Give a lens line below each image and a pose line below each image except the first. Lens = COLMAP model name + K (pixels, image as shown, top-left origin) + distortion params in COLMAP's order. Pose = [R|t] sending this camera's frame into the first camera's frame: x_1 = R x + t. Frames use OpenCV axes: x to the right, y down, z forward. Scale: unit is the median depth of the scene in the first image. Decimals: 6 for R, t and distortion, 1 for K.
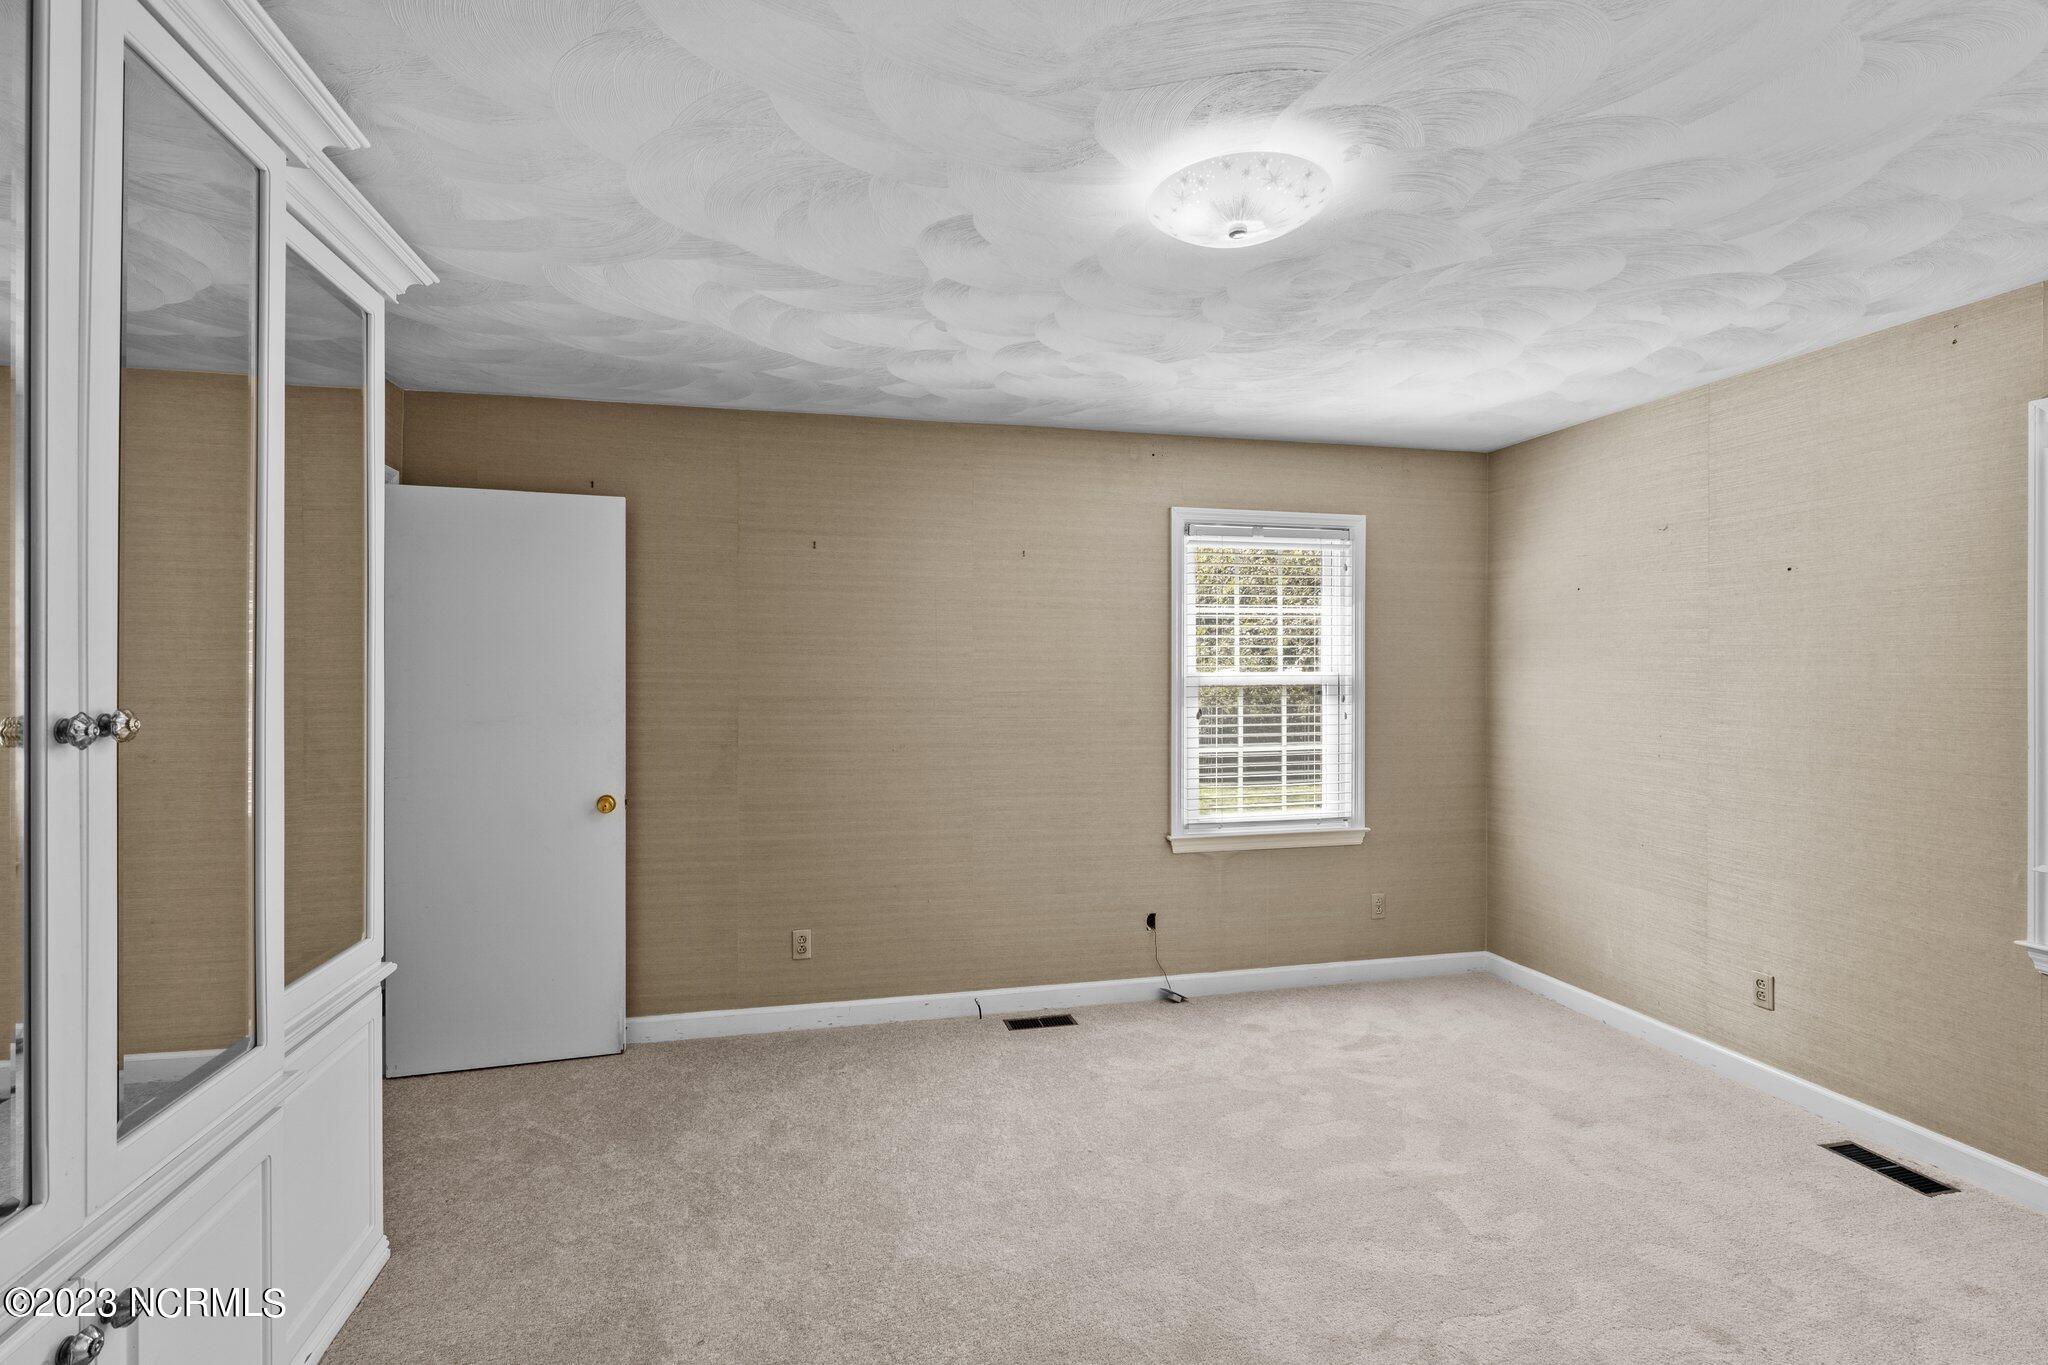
lens RADIAL K [[946.4, 0, 1027.2], [0, 946.4, 676.2], [0, 0, 1]] dist [-0.011898, 0.000564]
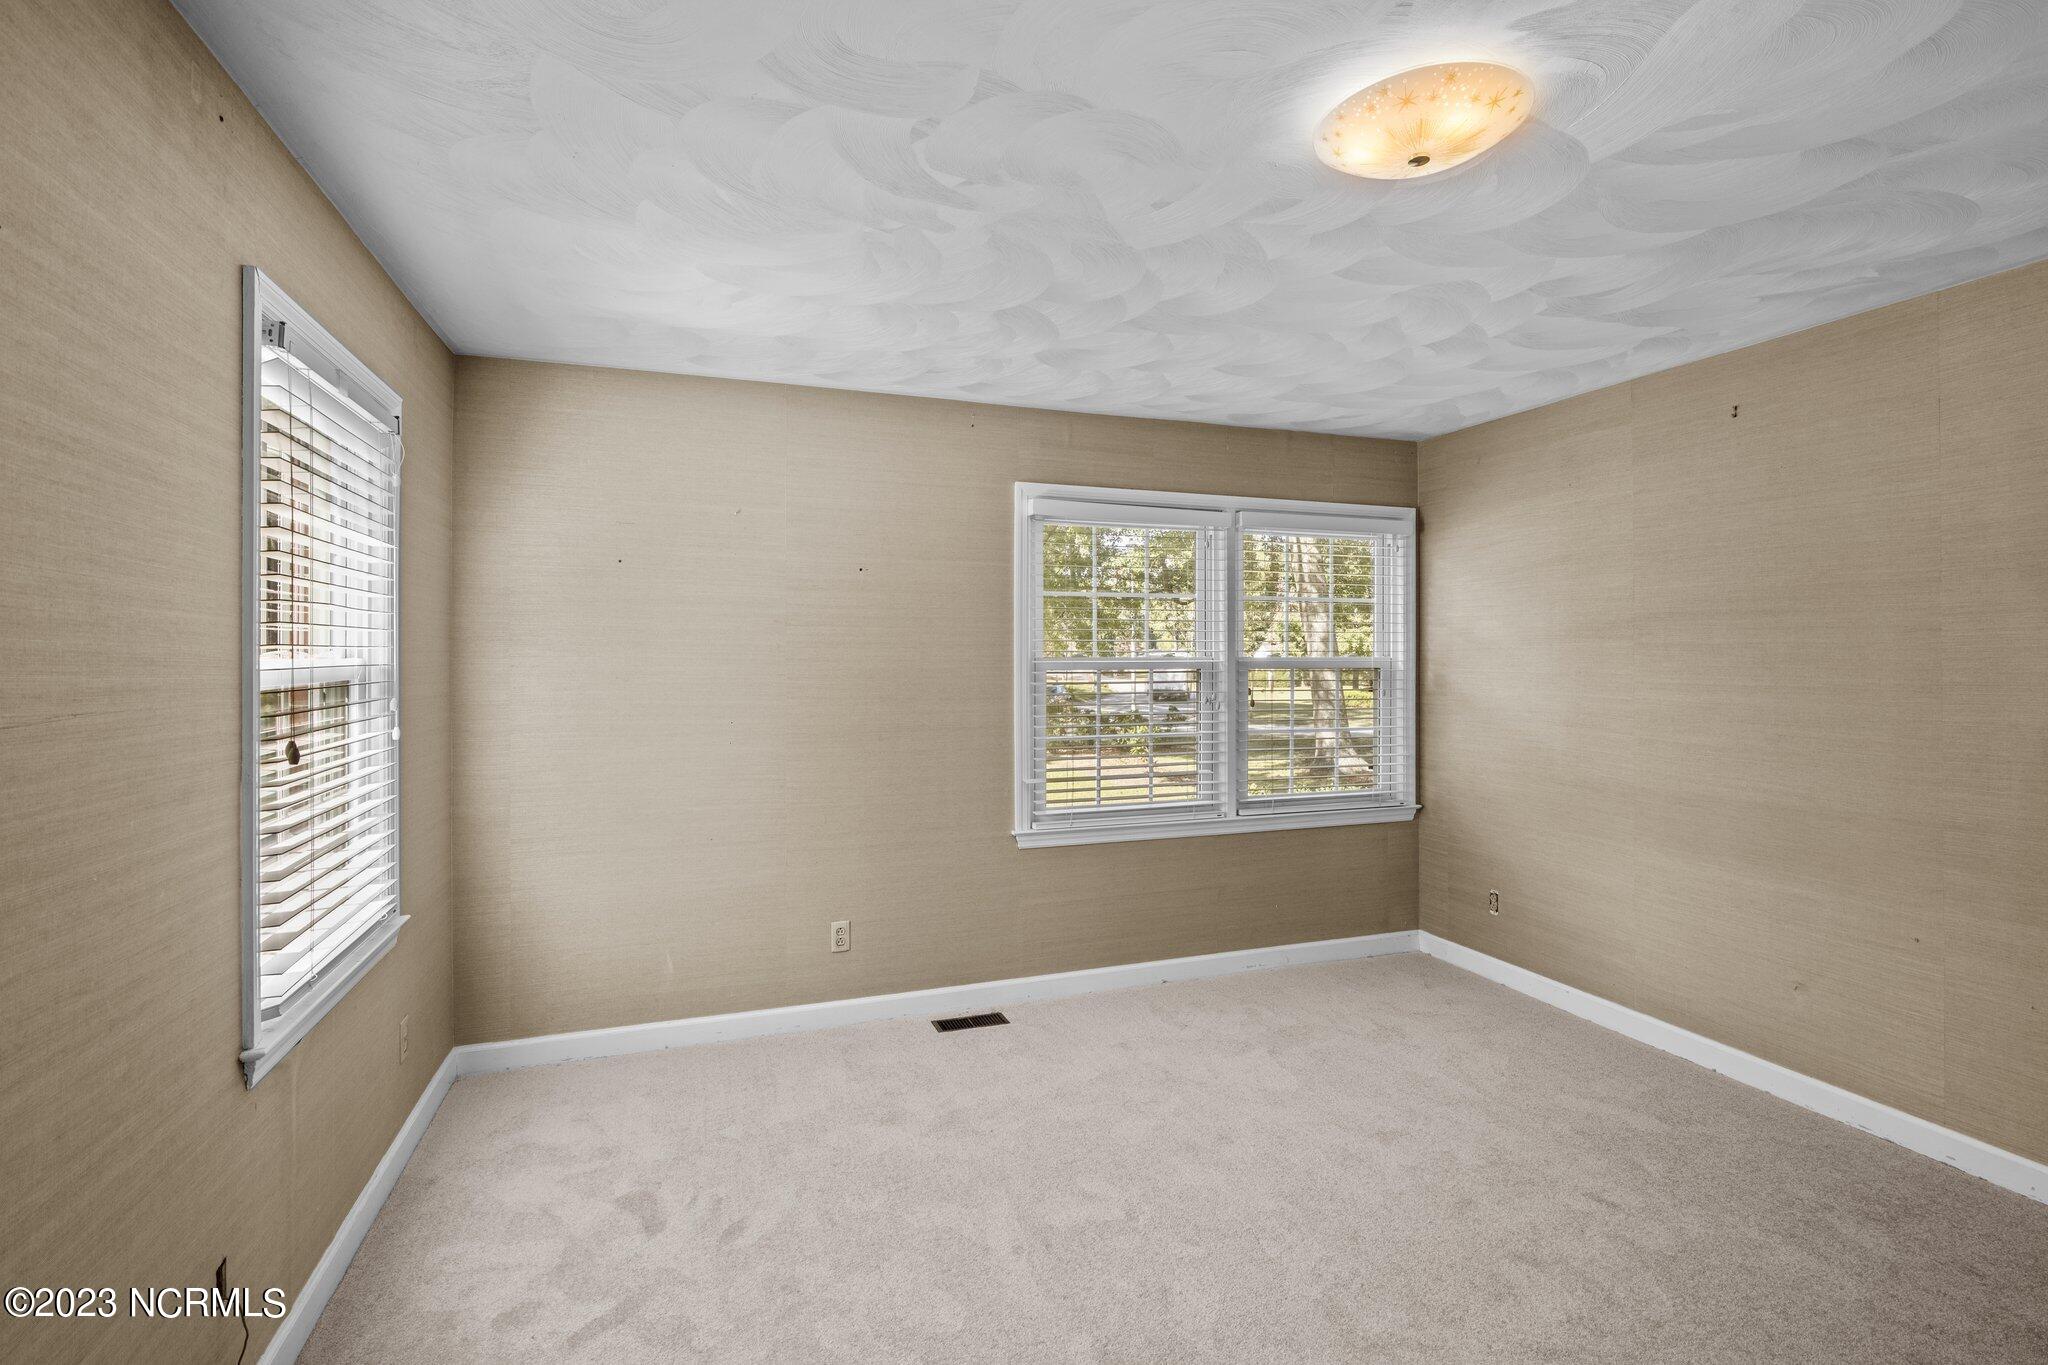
lens RADIAL K [[946.4, 0, 1028.1], [0, 946.4, 666.0], [0, 0, 1]] dist [-0.011898, 0.000564]
pose [[-0.102278, -0.011994, 0.994684, -0.375946], [0.006453, 0.999898, 0.012720, -0.005861], [-0.994735, 0.007720, -0.102191, 0.896363]]
